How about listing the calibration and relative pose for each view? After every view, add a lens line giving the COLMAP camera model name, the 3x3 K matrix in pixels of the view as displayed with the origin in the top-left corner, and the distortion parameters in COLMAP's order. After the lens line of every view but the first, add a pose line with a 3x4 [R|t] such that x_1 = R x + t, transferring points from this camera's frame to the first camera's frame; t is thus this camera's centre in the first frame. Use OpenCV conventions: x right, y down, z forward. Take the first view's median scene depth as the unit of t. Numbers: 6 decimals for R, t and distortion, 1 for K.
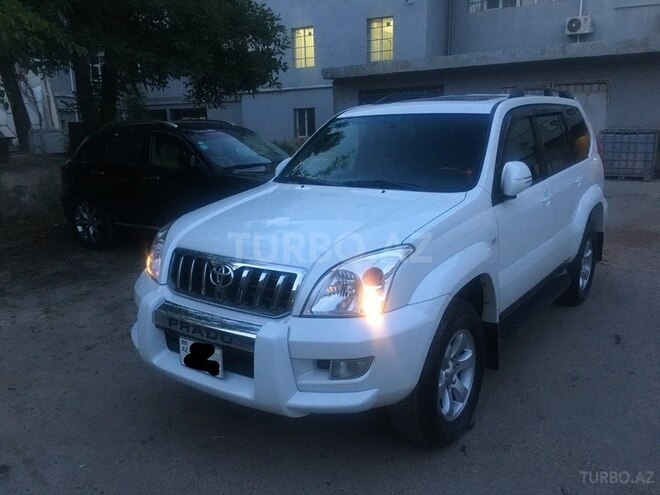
lens RADIAL K [[559.5, 0, 330.0], [0, 559.5, 247.5], [0, 0, 1]] dist [0.083499, -0.112127]
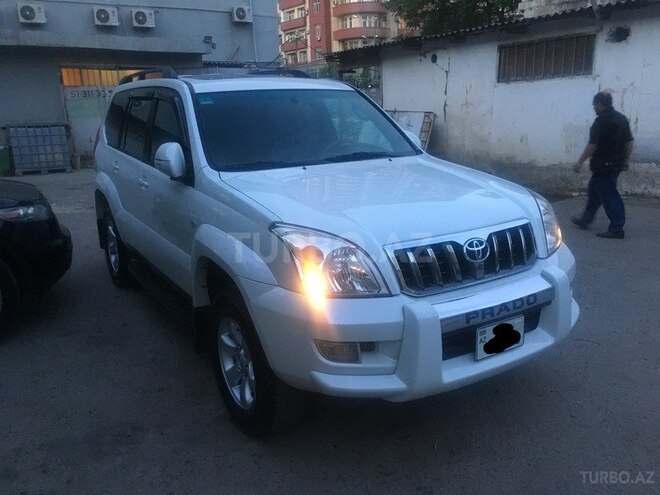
lens RADIAL K [[559.5, 0, 330.0], [0, 559.5, 247.5], [0, 0, 1]] dist [0.083499, -0.112127]
pose [[0.373980, -0.221895, 0.900501, -0.815594], [0.222034, 0.964142, 0.145366, -0.104607], [-0.900466, 0.145577, 0.409838, 0.607397]]
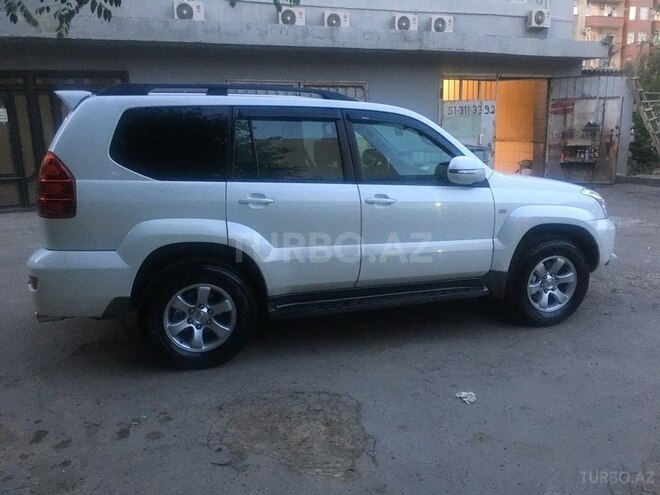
lens RADIAL K [[559.5, 0, 330.0], [0, 559.5, 247.5], [0, 0, 1]] dist [0.083499, -0.112127]
pose [[0.559339, -0.169730, 0.811376, -0.823372], [0.191236, 0.978831, 0.072927, -0.592325], [-0.806578, 0.114373, 0.579957, 2.602720]]
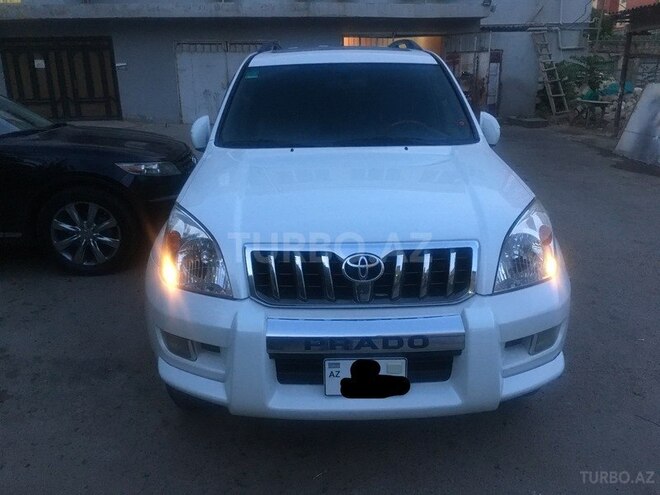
lens RADIAL K [[559.5, 0, 330.0], [0, 559.5, 247.5], [0, 0, 1]] dist [0.083499, -0.112127]
pose [[0.798164, -0.166731, 0.578909, -0.486935], [0.127705, 0.985927, 0.107884, -0.048520], [-0.588750, -0.012179, 0.808224, 0.294218]]
